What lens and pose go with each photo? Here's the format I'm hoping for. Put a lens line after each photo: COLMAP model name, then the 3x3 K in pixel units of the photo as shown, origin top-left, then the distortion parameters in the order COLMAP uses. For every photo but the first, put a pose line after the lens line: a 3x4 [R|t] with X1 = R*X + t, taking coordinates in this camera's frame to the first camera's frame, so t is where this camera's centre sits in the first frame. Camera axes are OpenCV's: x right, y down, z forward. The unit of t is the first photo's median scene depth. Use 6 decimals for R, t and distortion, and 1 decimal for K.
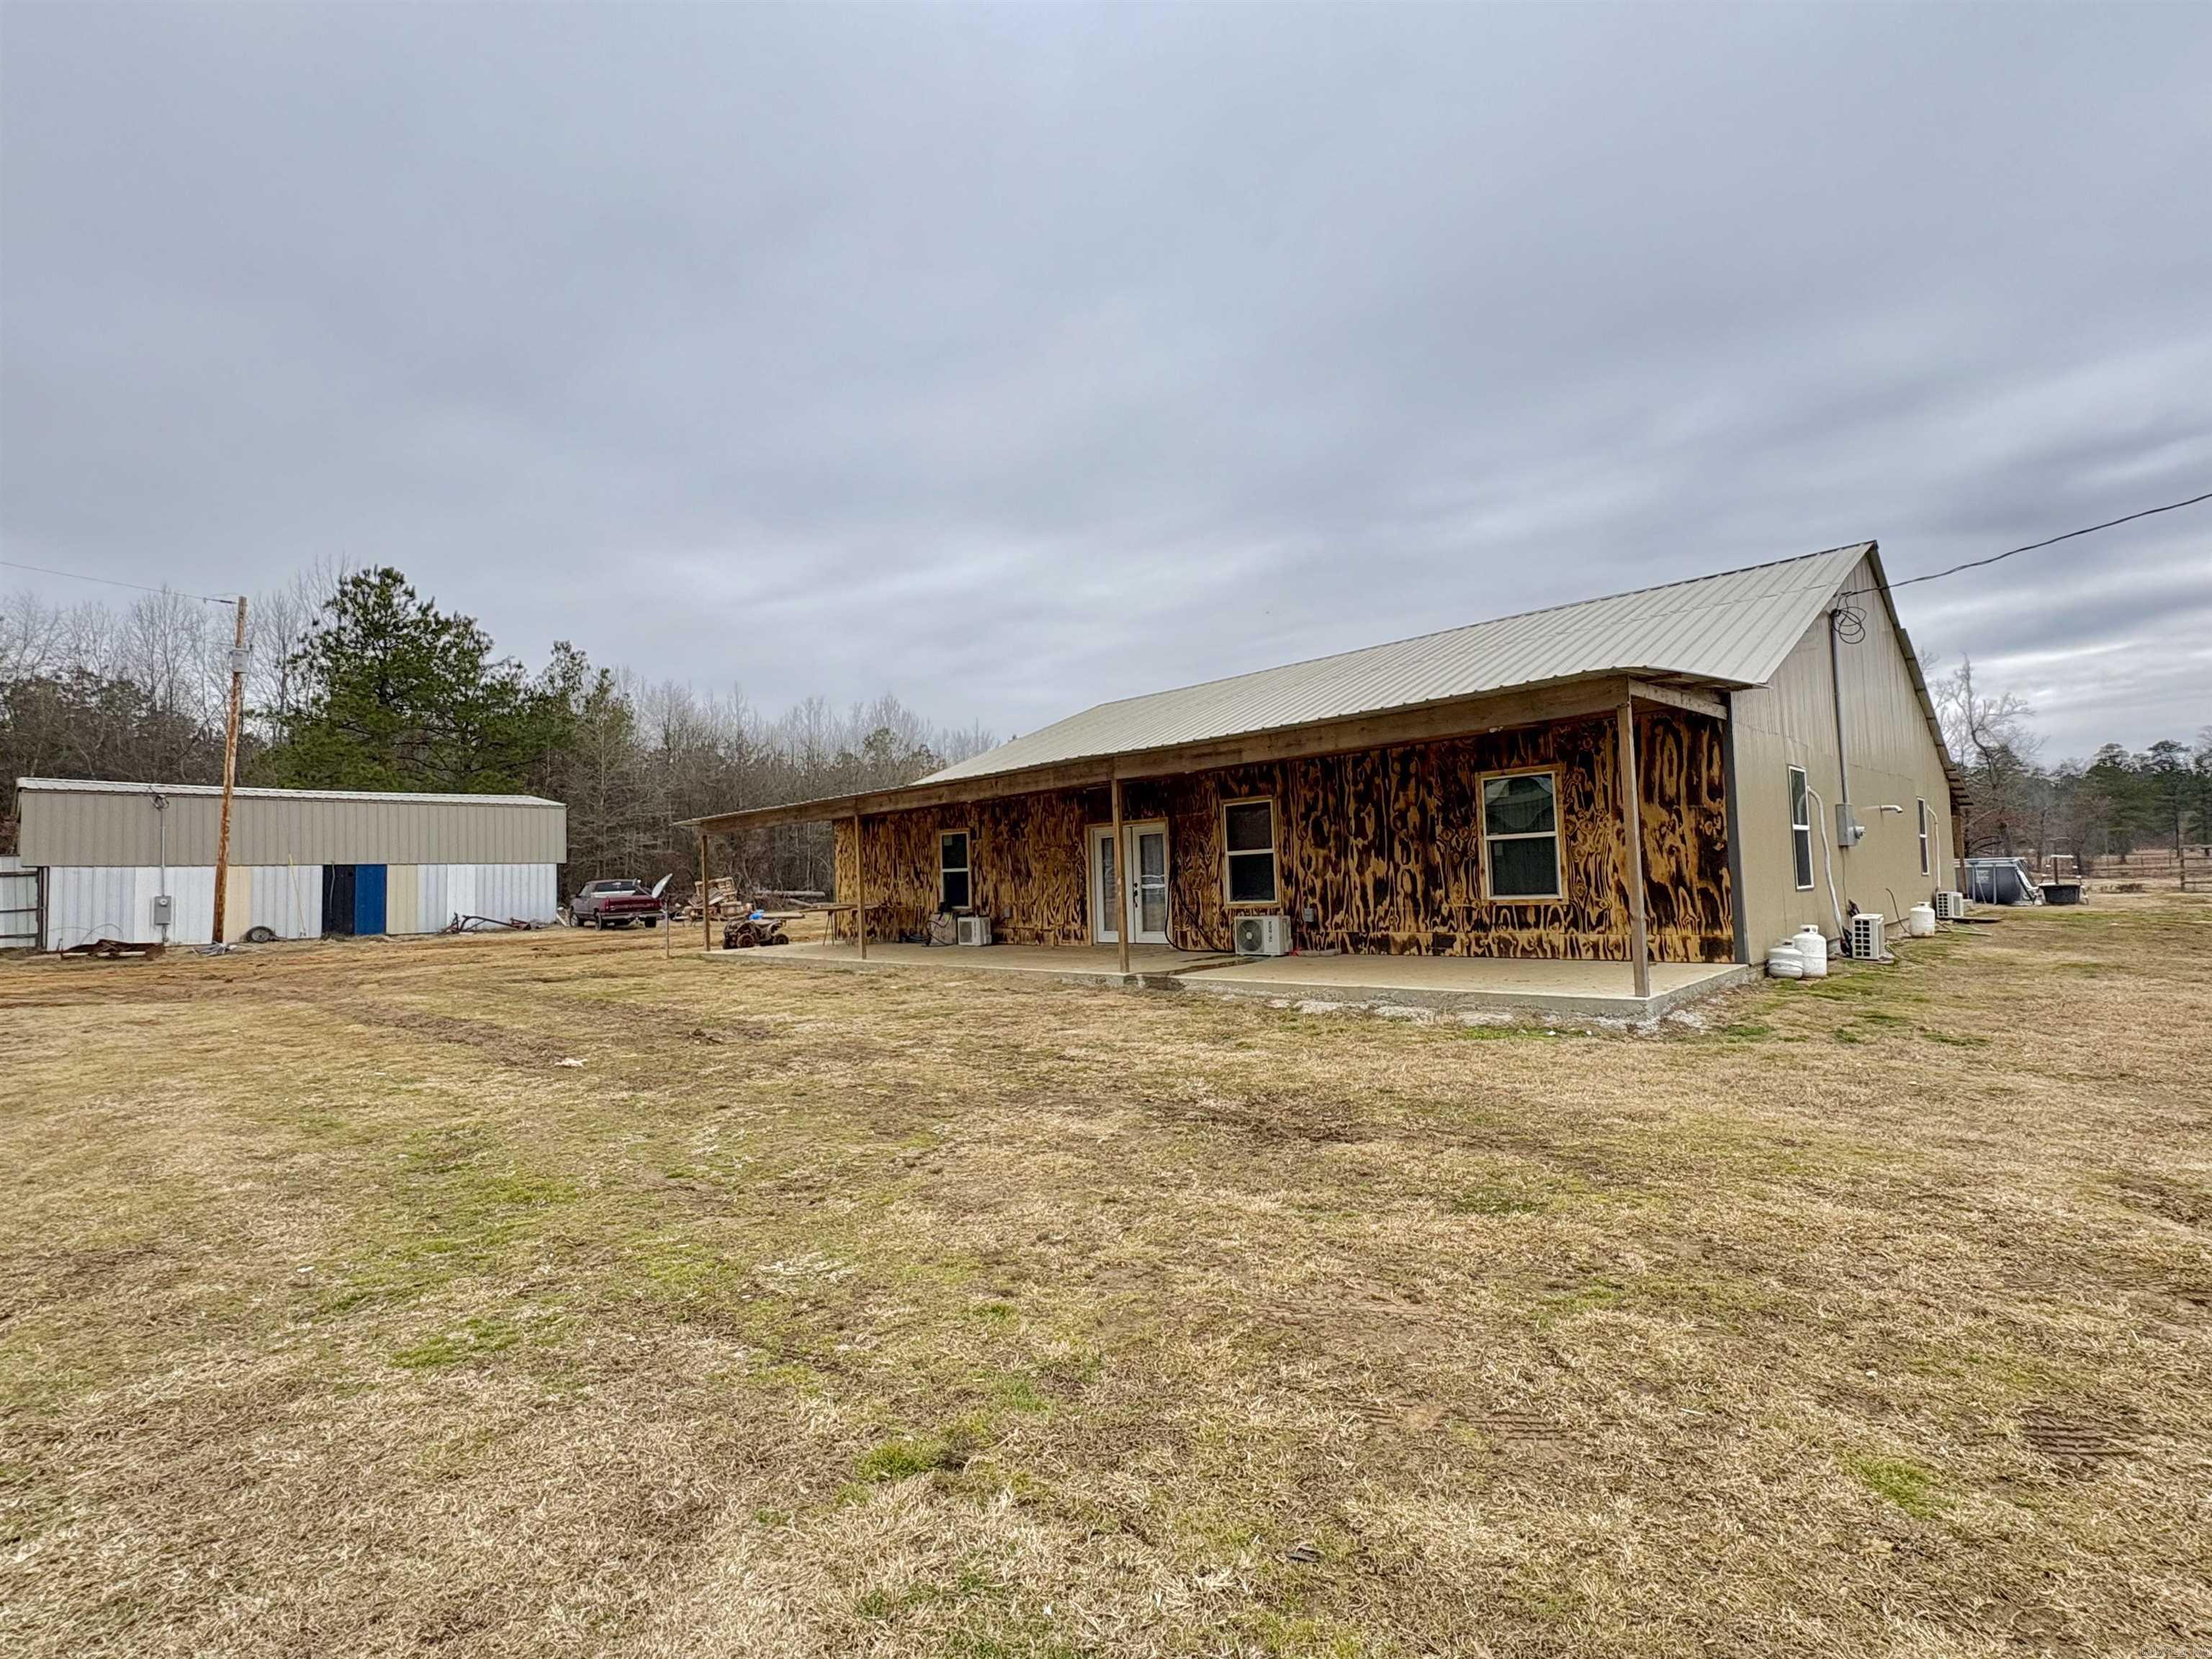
lens RADIAL K [[1035.6, 0, 1106.0], [0, 1035.6, 829.5], [0, 0, 1]] dist [-0.001926, 0.000779]
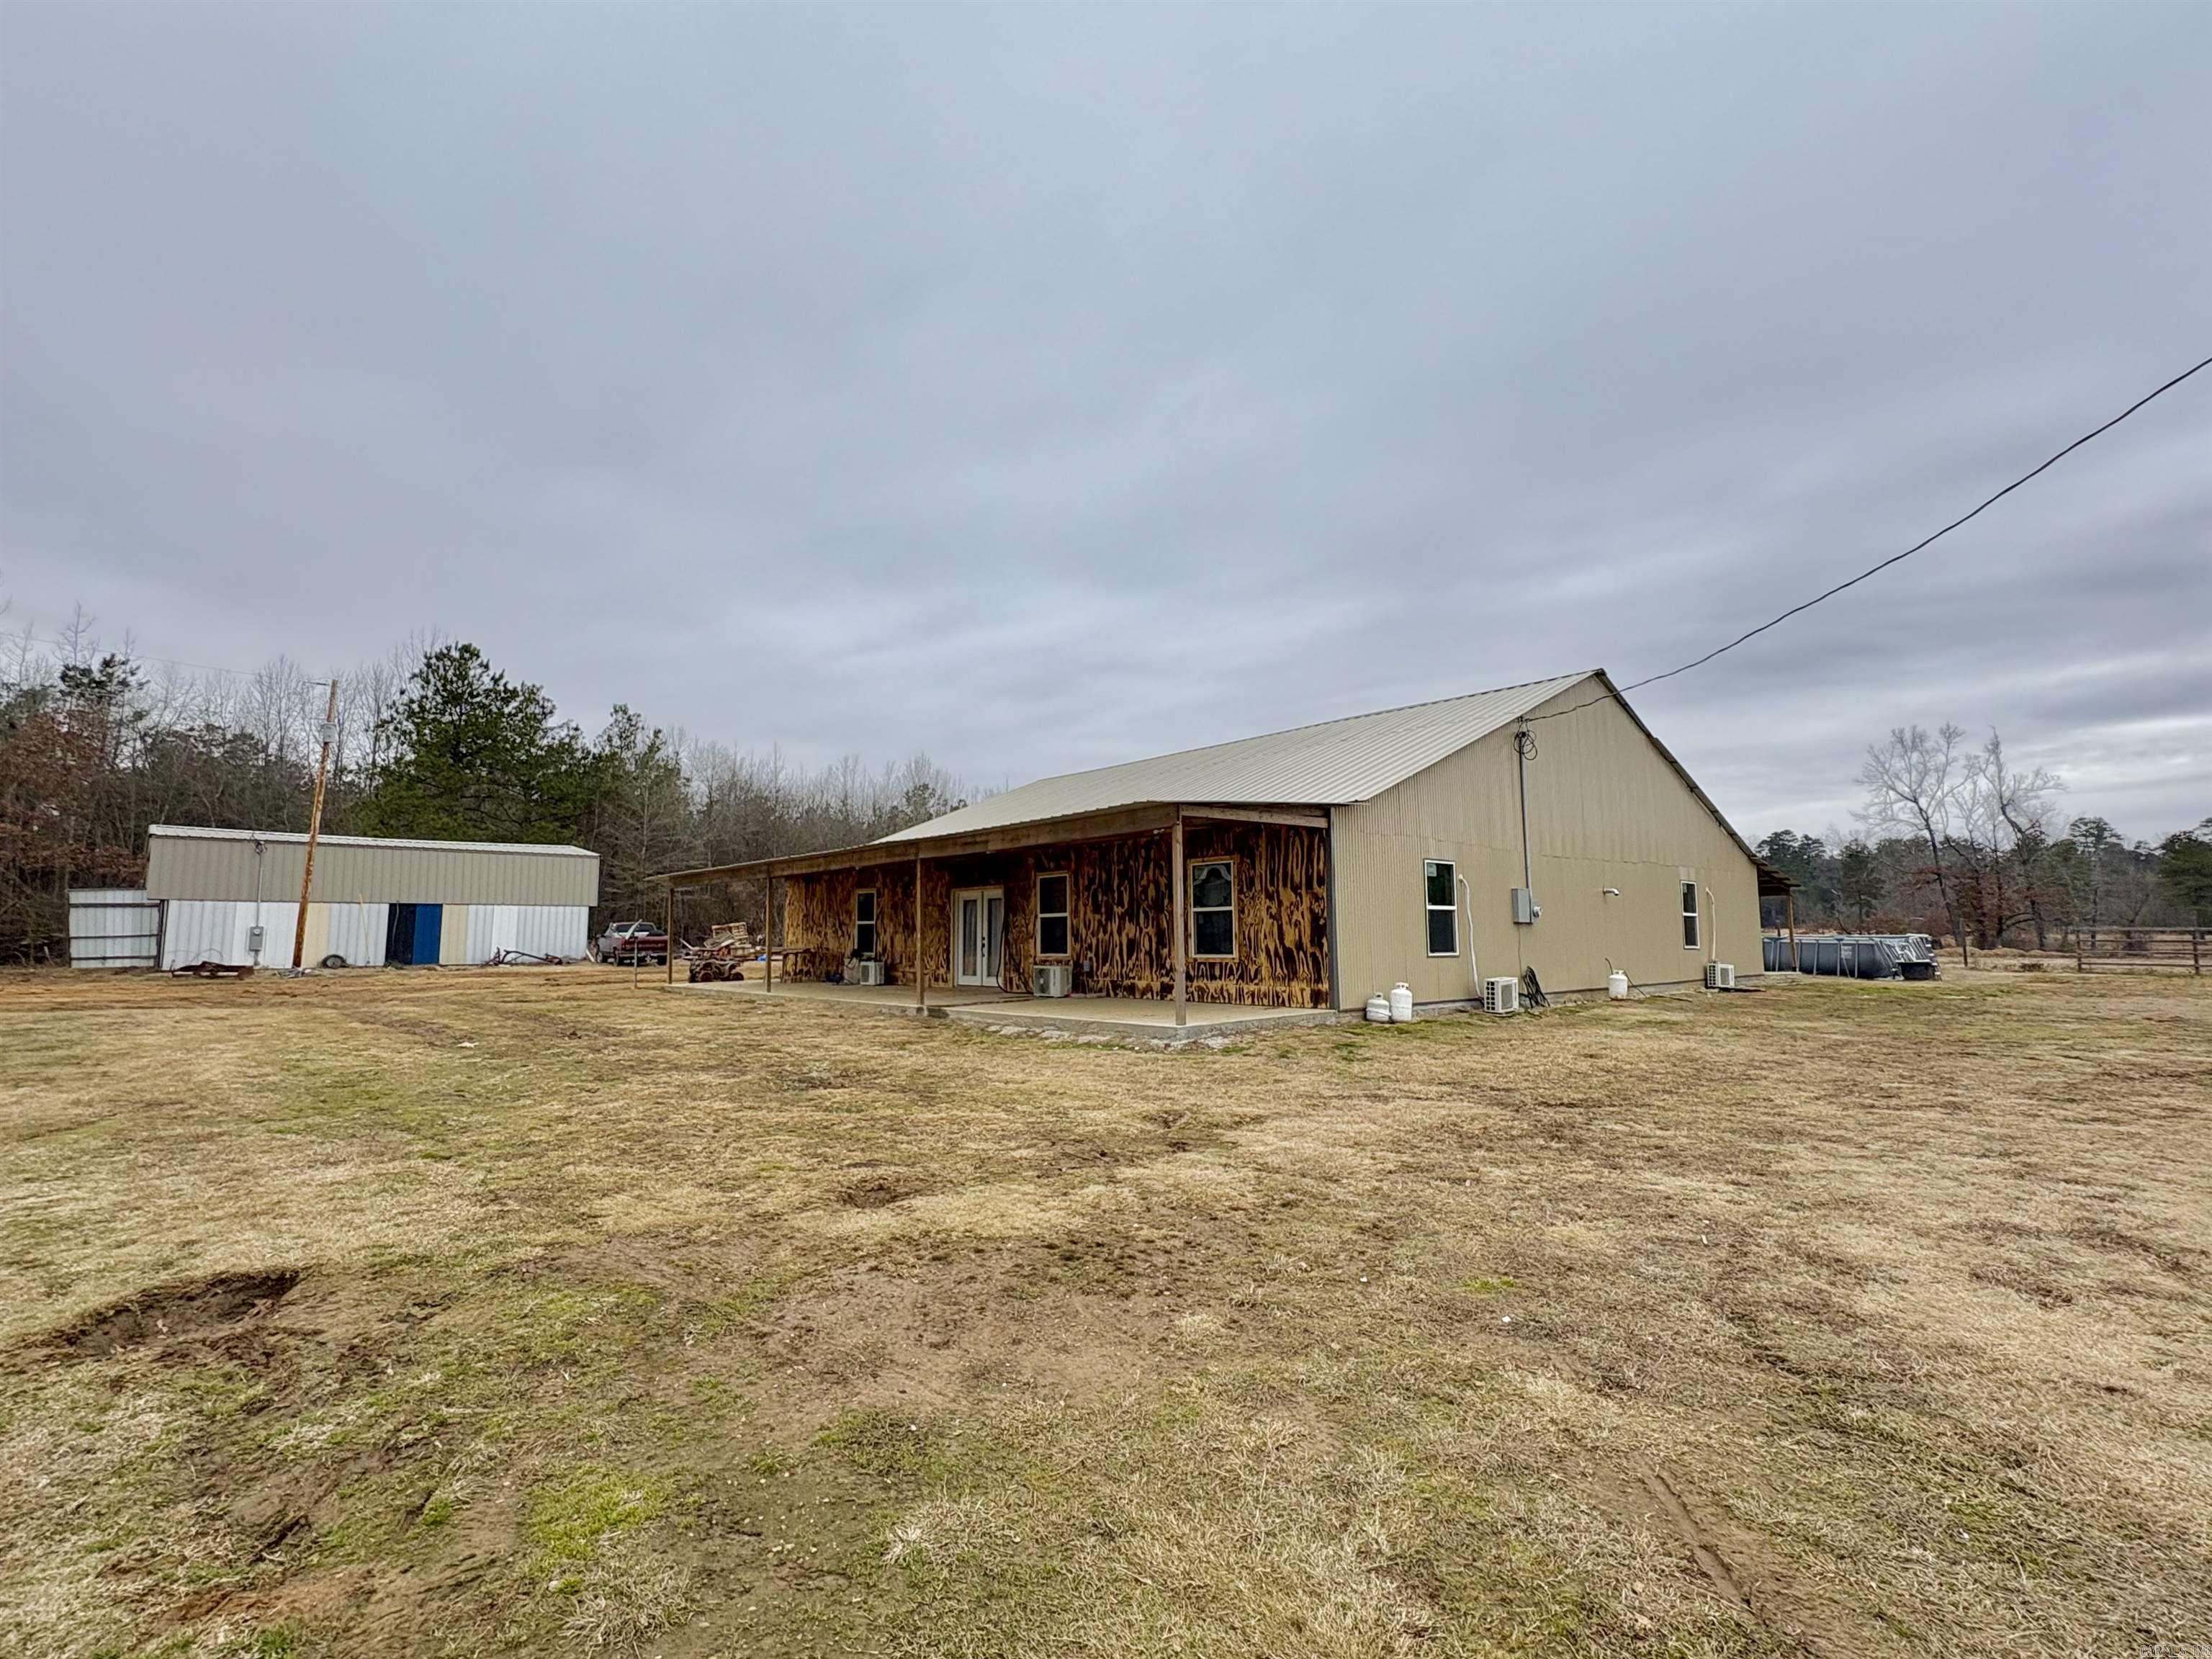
lens RADIAL K [[1035.6, 0, 1106.0], [0, 1035.6, 829.5], [0, 0, 1]] dist [-0.001926, 0.000779]
pose [[0.997609, 0.019470, -0.066309, 0.293622], [-0.022794, 0.998502, -0.049743, -0.021869], [0.065241, 0.051136, 0.996558, -0.270866]]
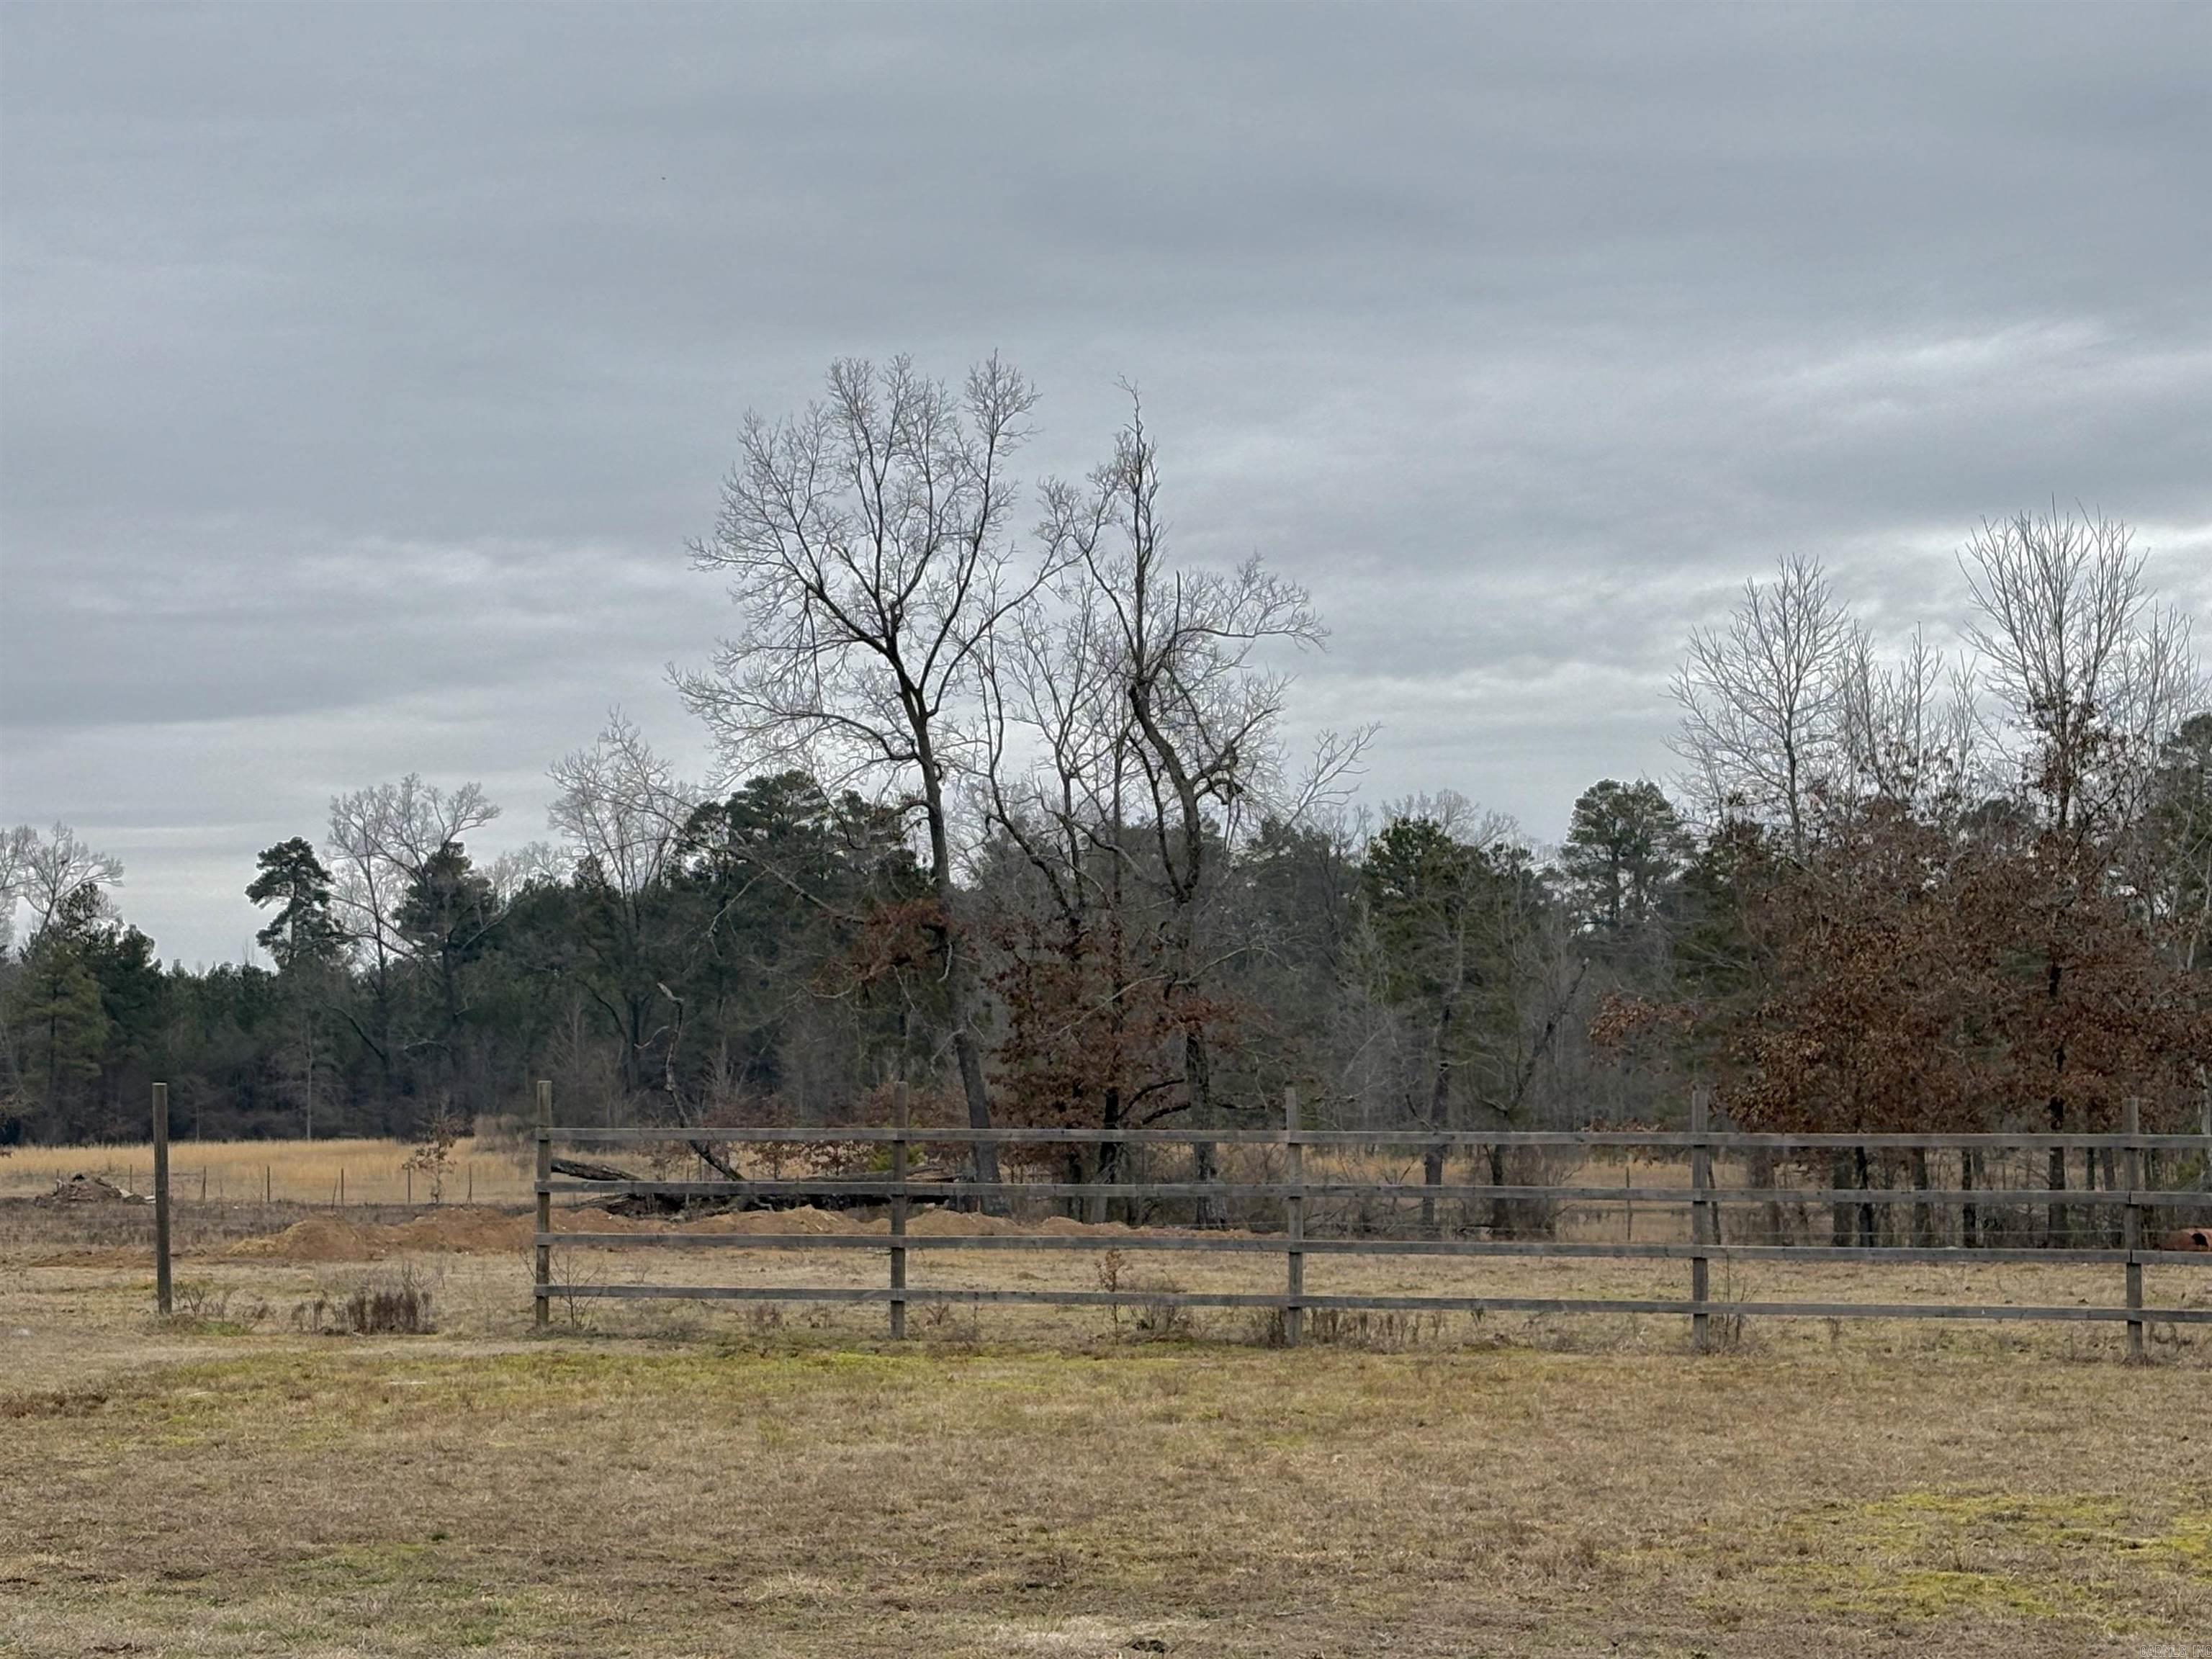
lens RADIAL K [[4355.7, 0, 1113.1], [0, 4355.7, 823.9], [0, 0, 1]] dist [0.227541, 0.086063]
pose [[0.846422, 0.068398, 0.528102, 1.480463], [-0.050822, 0.997566, -0.047746, -0.028748], [-0.530082, 0.013574, 0.847838, 0.260941]]
